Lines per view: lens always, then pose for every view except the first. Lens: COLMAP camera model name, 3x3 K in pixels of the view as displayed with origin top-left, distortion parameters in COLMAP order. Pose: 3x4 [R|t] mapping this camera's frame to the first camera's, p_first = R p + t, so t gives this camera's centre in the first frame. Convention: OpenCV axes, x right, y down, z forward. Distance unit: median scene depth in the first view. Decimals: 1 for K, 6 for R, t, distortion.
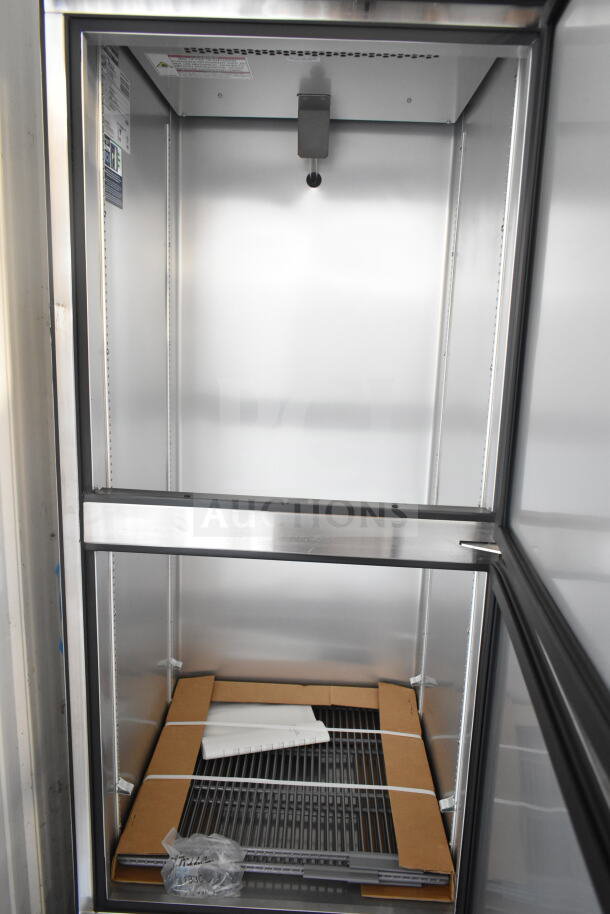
lens RADIAL K [[703.1, 0, 298.0], [0, 703.1, 459.4], [0, 0, 1]] dist [0.006225, -0.010524]
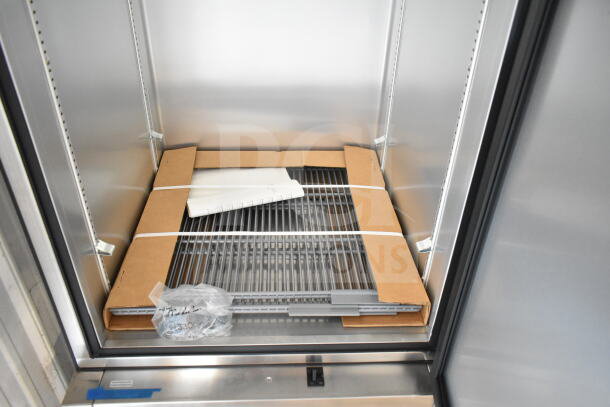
lens RADIAL K [[469.3, 0, 303.7], [0, 469.3, 202.7], [0, 0, 1]] dist [0.006225, -0.010524]
pose [[0.996149, -0.051879, 0.070679, -0.009840], [0.021115, 0.924373, 0.380905, 0.143781], [-0.085095, -0.377946, 0.921909, 0.351999]]
